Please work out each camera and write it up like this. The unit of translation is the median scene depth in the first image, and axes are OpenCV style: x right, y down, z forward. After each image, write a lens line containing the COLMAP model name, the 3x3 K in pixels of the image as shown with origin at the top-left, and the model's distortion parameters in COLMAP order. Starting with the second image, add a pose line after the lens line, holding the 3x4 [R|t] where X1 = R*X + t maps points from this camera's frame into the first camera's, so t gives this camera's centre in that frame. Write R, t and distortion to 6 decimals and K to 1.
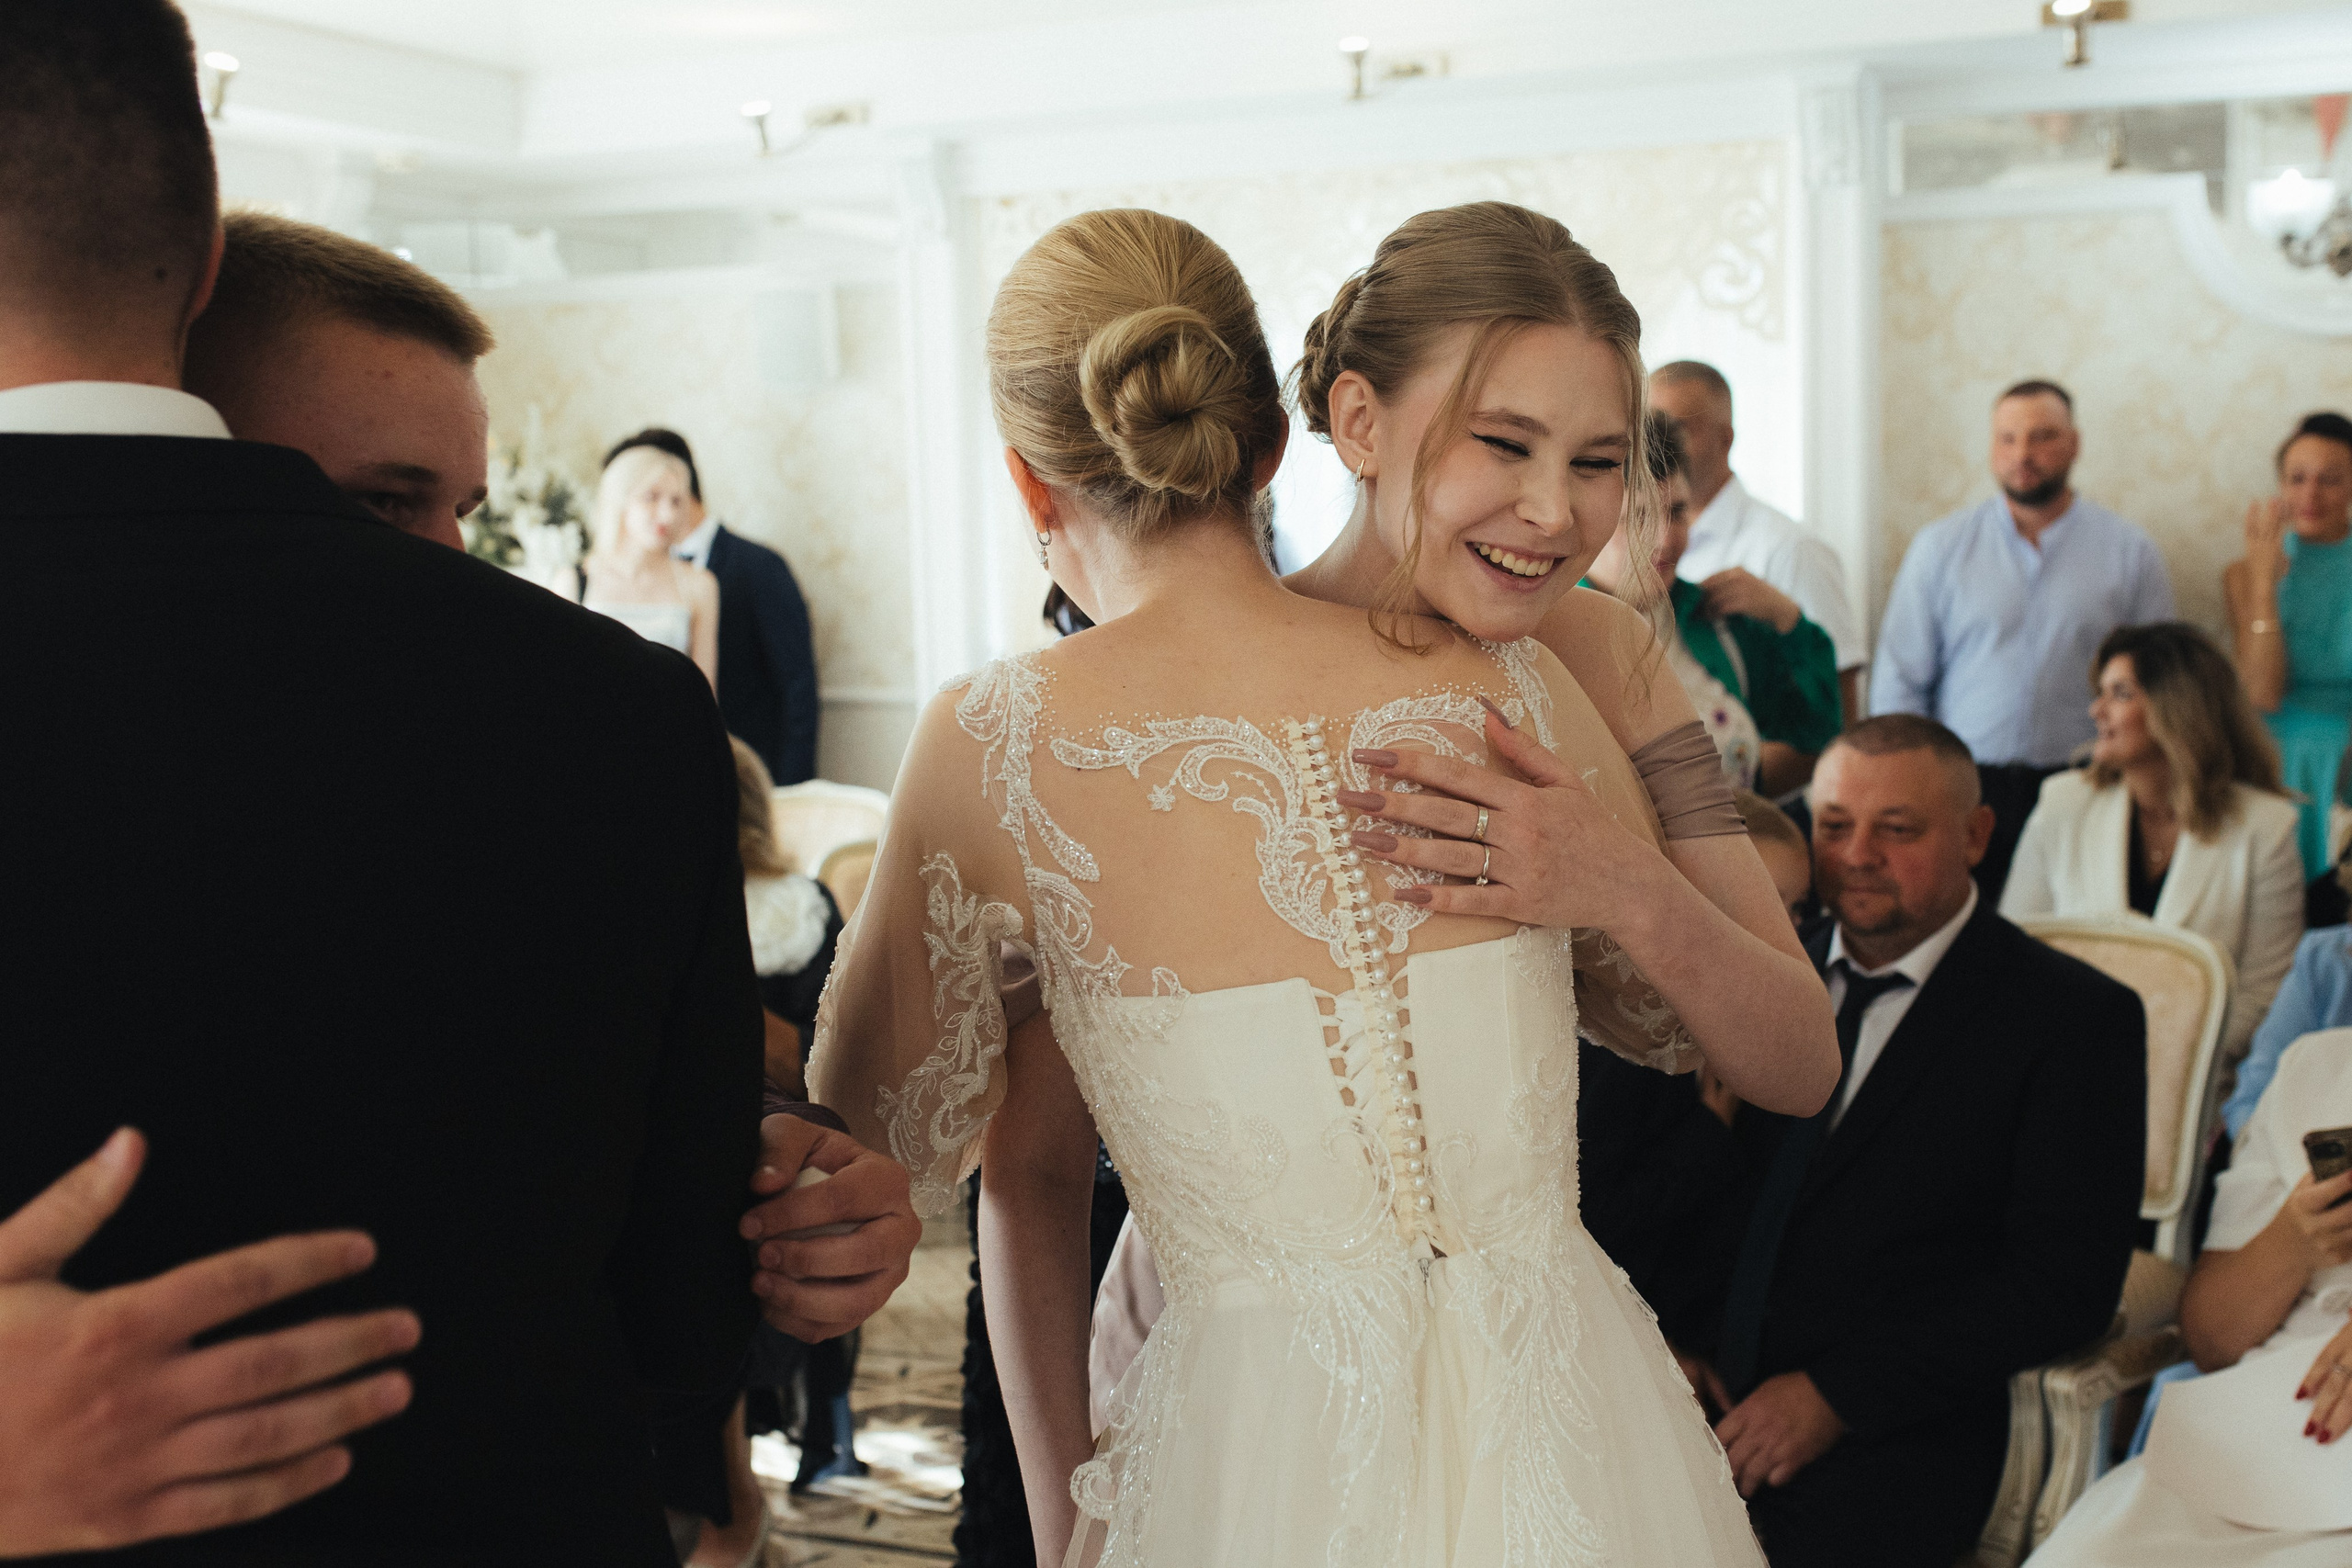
lens RADIAL K [[2568.5, 0, 1279.6], [0, 2568.5, 779.4], [0, 0, 1]] dist [-0.049985, 0.014268]
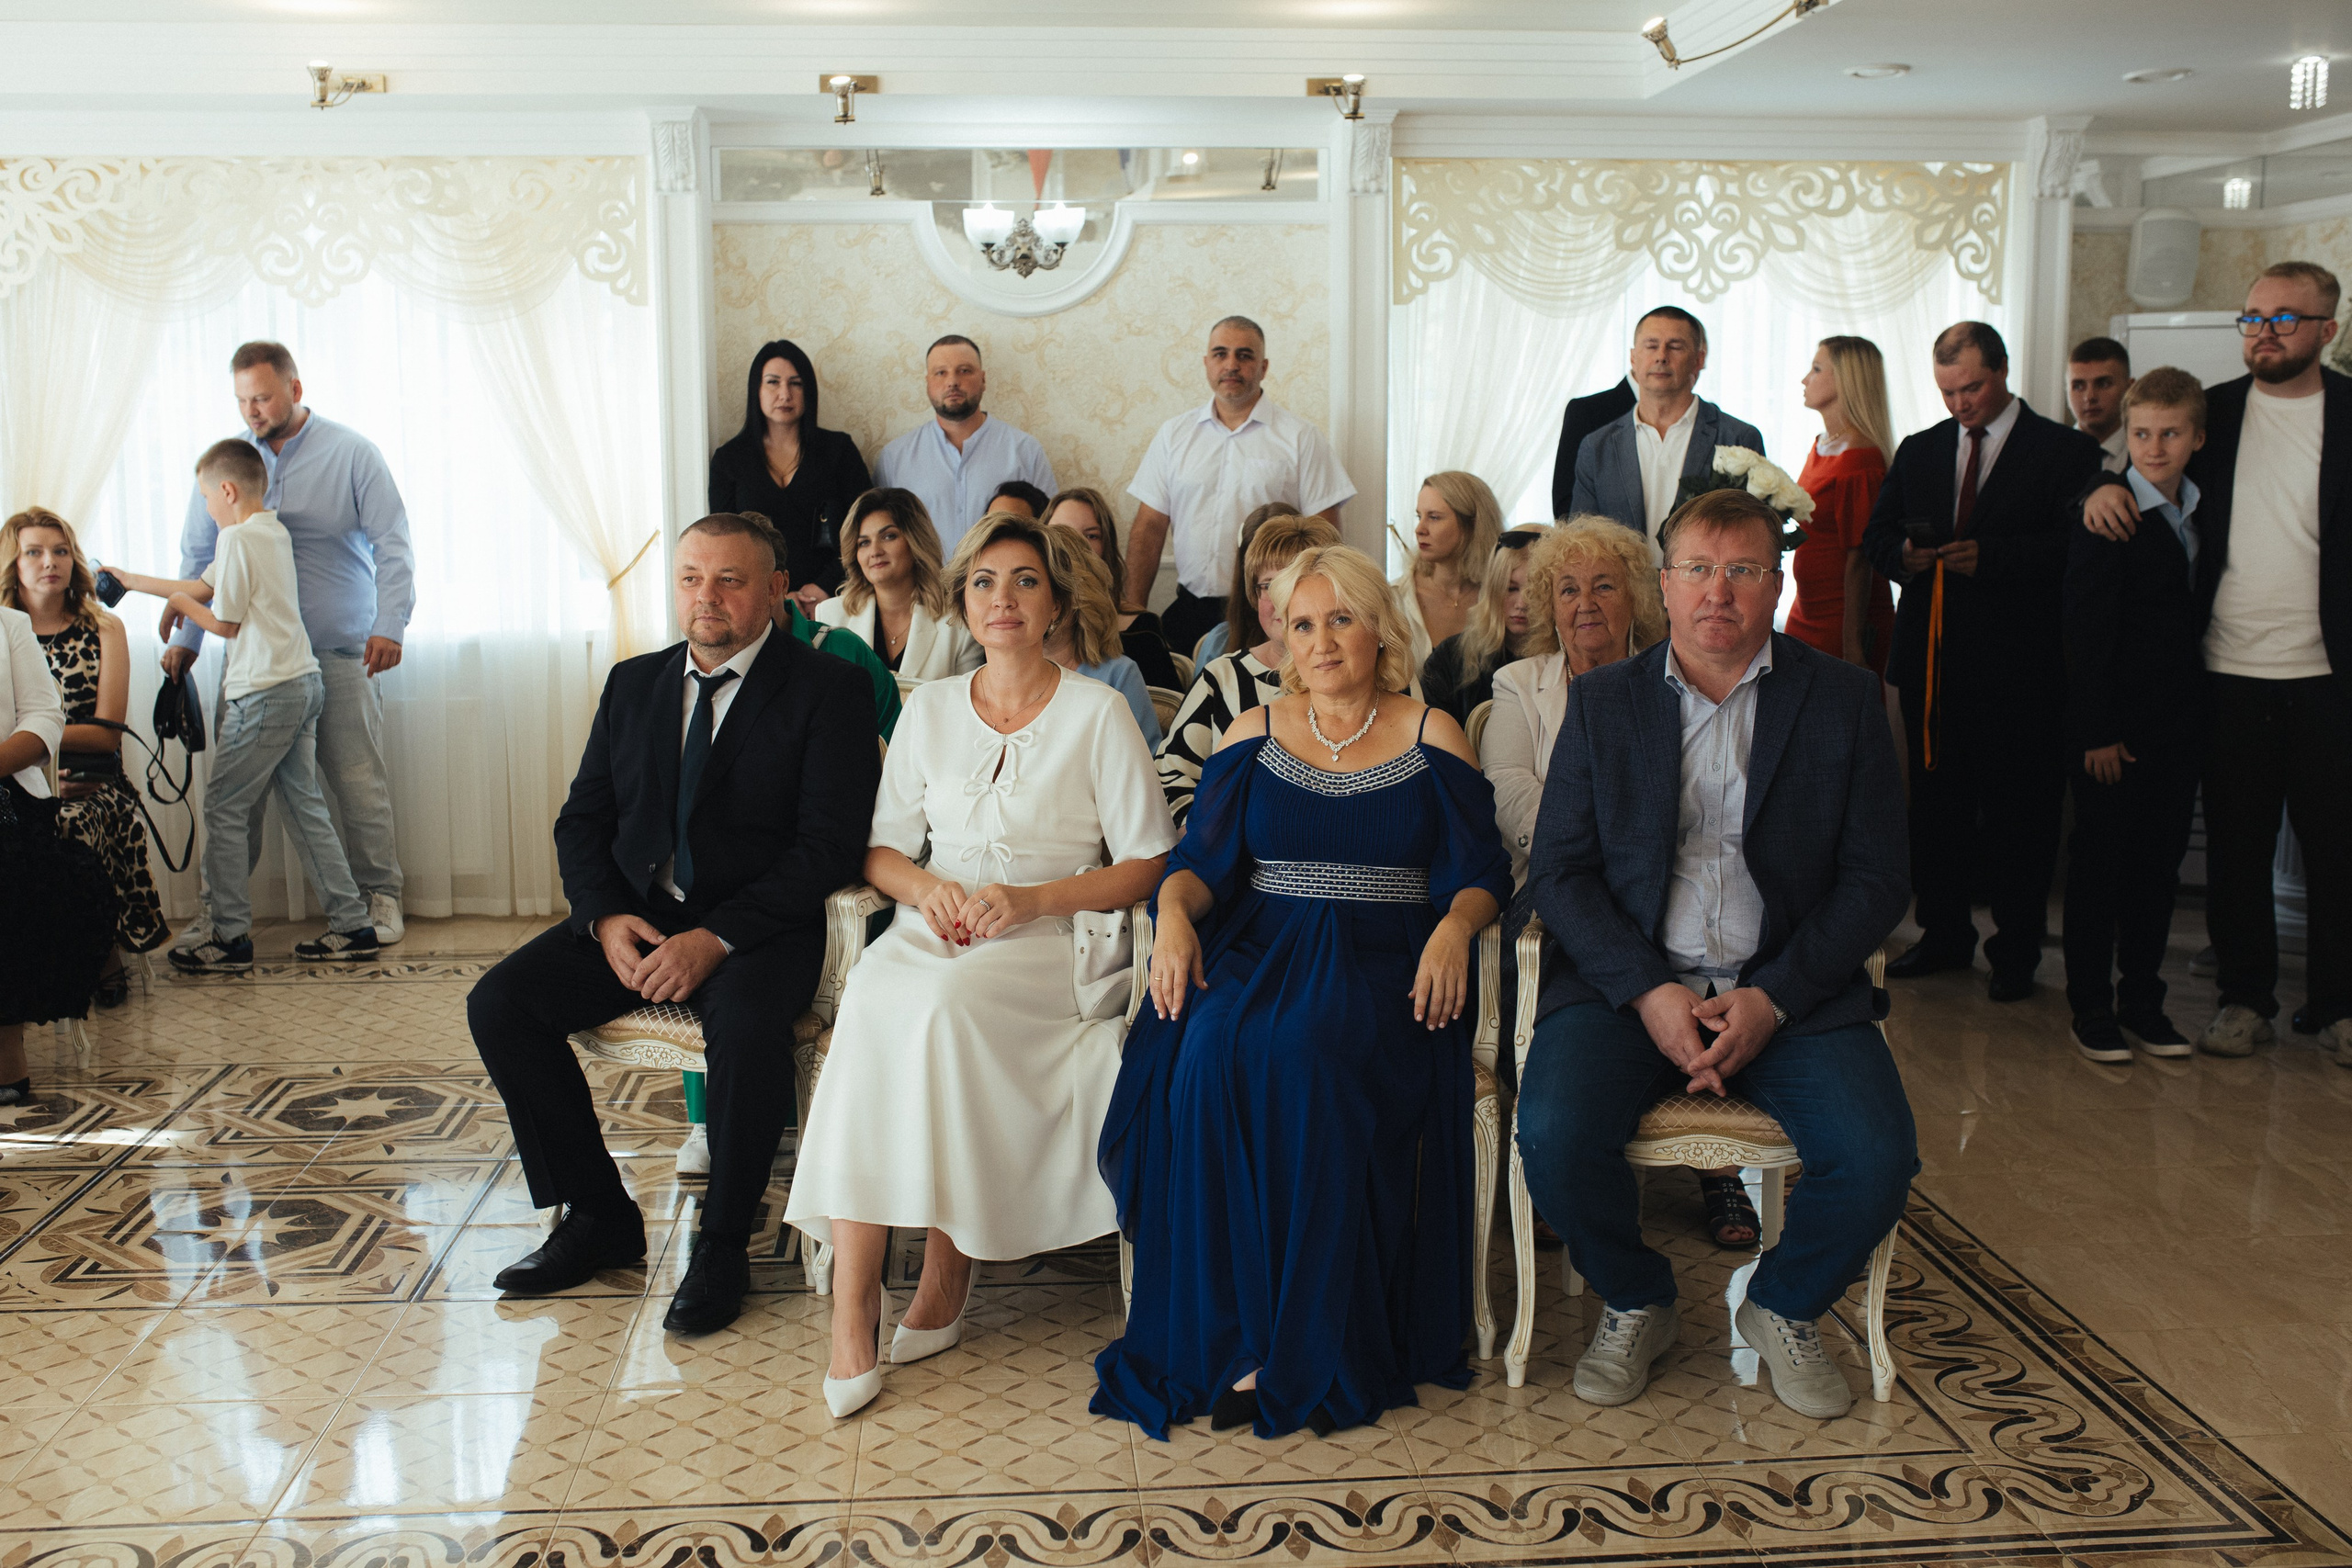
lens RADIAL K [[2296.3, 0, 1169.5], [0, 2296.3, 773.5], [0, 0, 1]] dist [-0.061867, 0.091352]
pose [[0.909141, -0.036694, 0.414868, -0.065800], [0.028175, 0.999248, 0.026638, 0.056608], [-0.415534, -0.012529, 0.909492, -0.239142]]
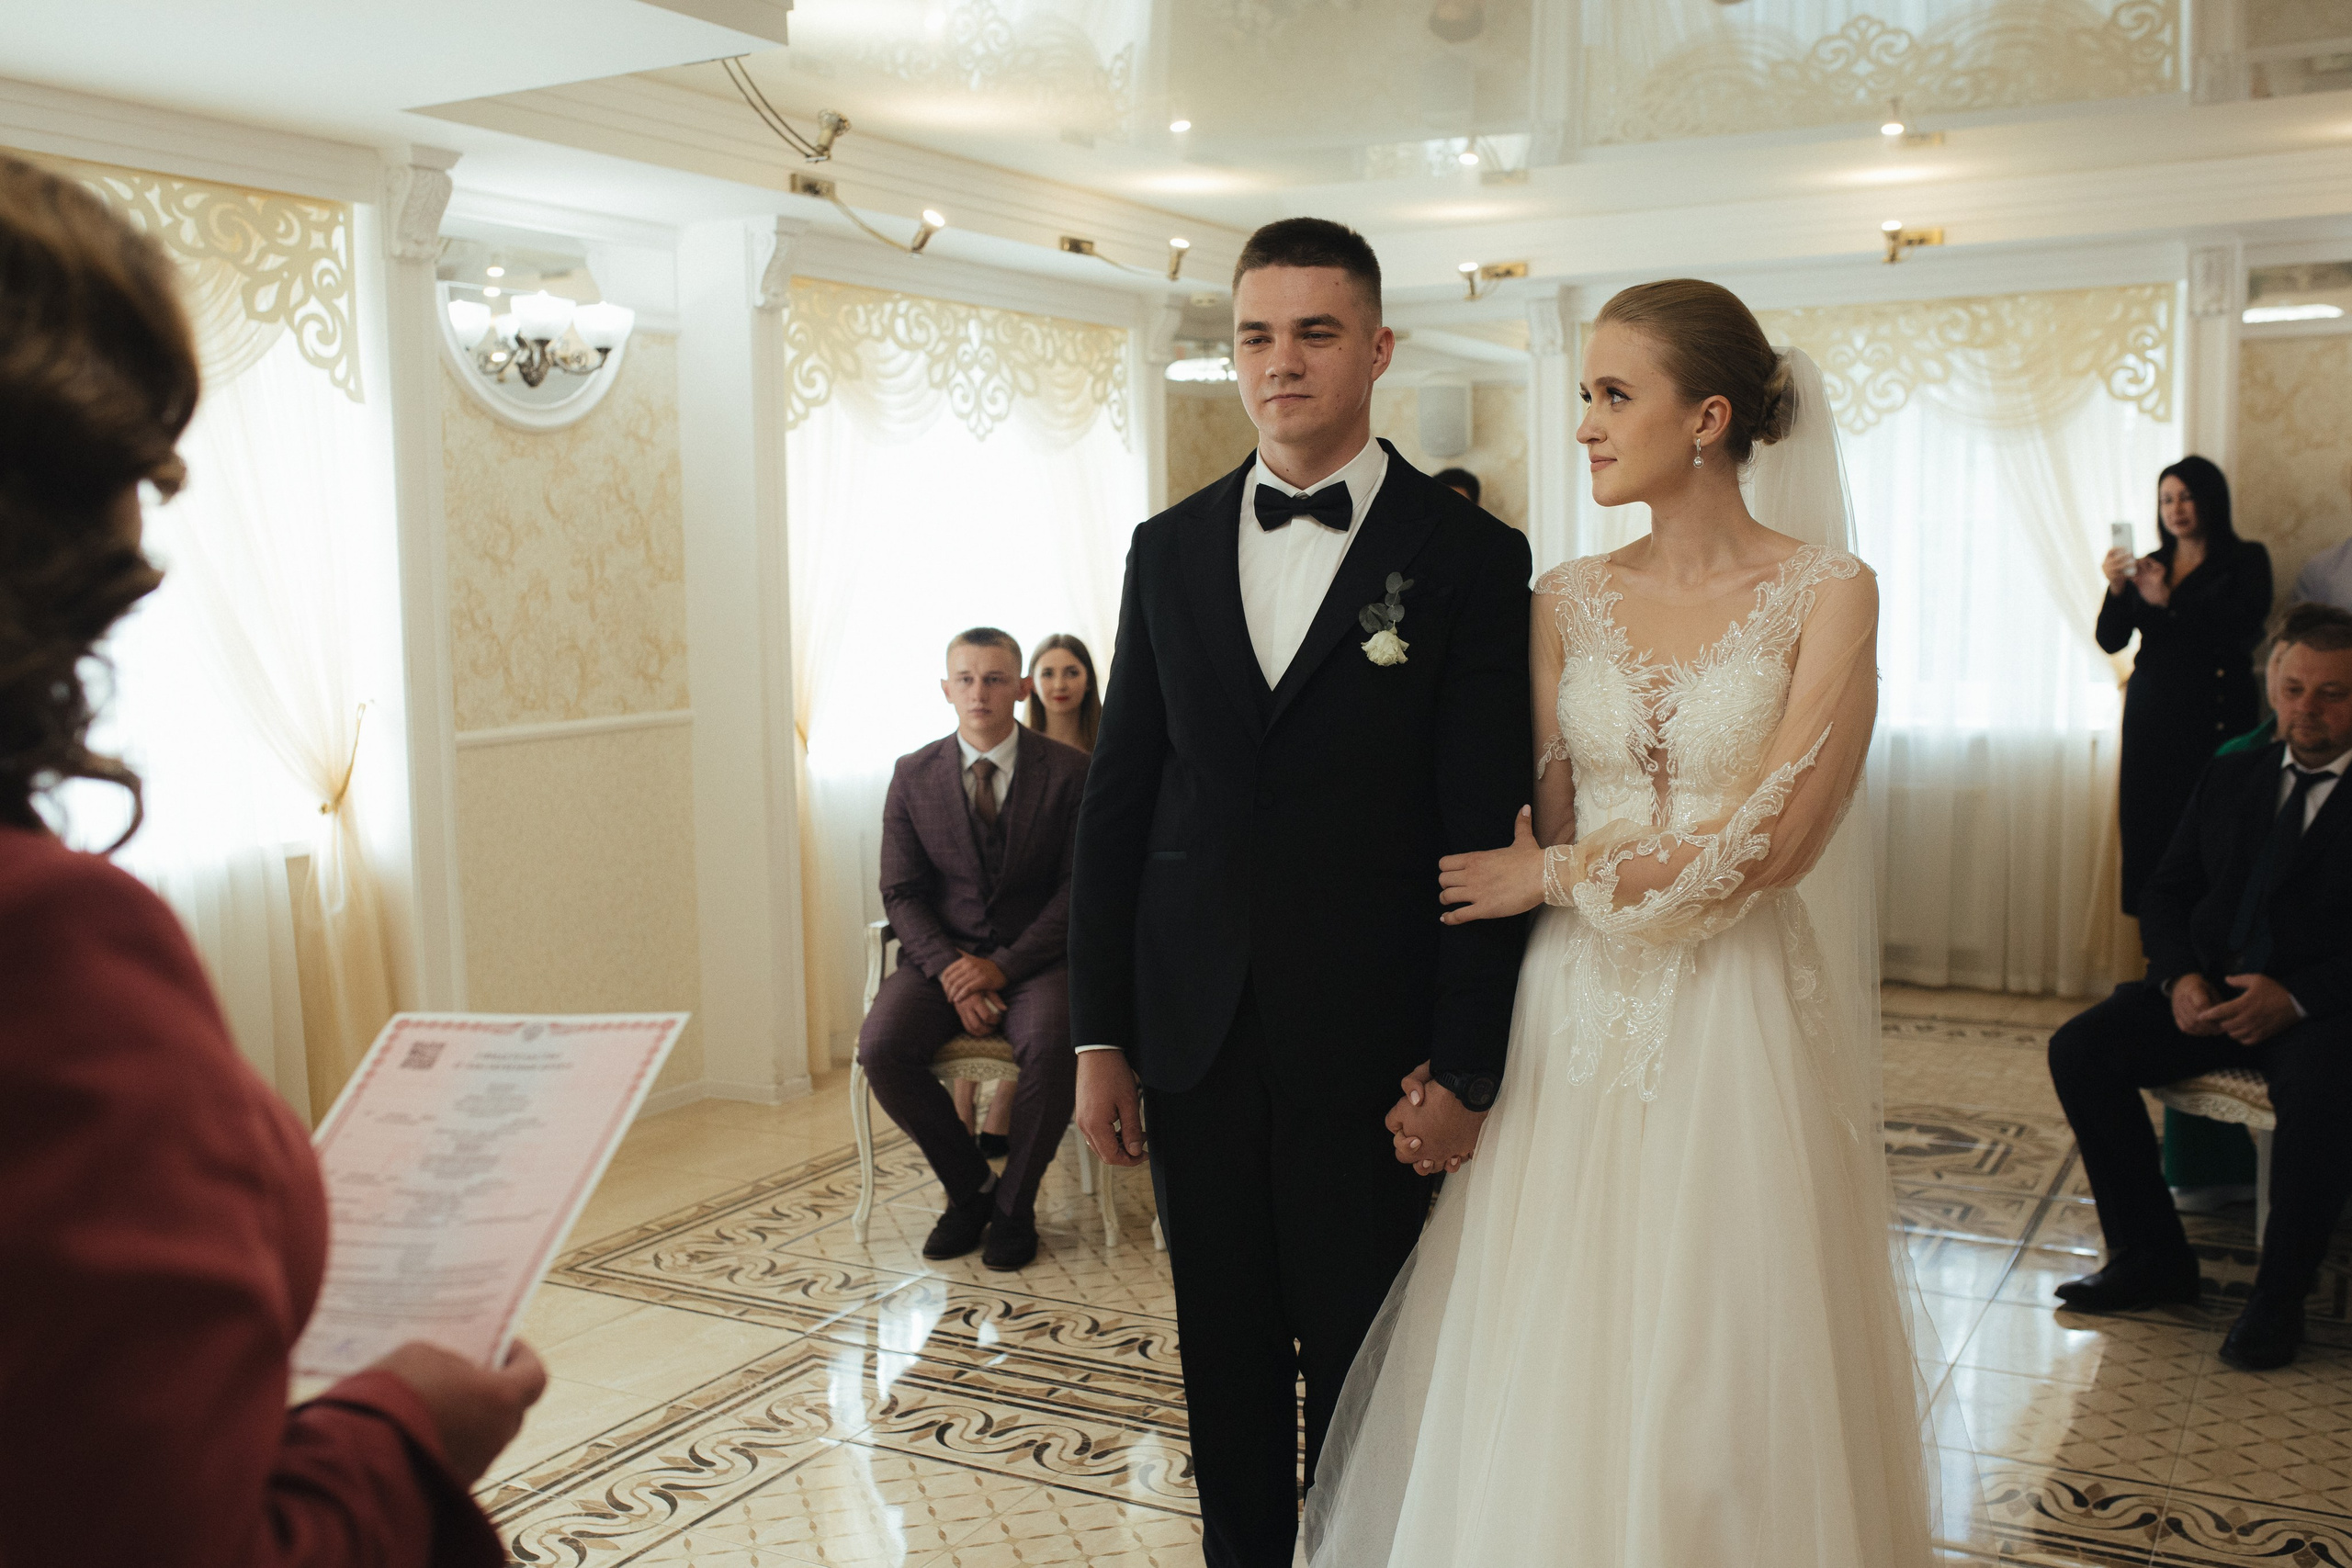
lens RADIAL K [[2244.5, 0, 1184.1], [0, 2244.5, 785.2], [0, 0, 1]] dist [-0.060289, 0.090972]
pose [[0.987918, 0.024535, -0.153021, -0.158615], [-0.026753, 0.999565, -0.012448, 0.066186], [0.152649, 0.016392, 0.988145, -0.332765]]
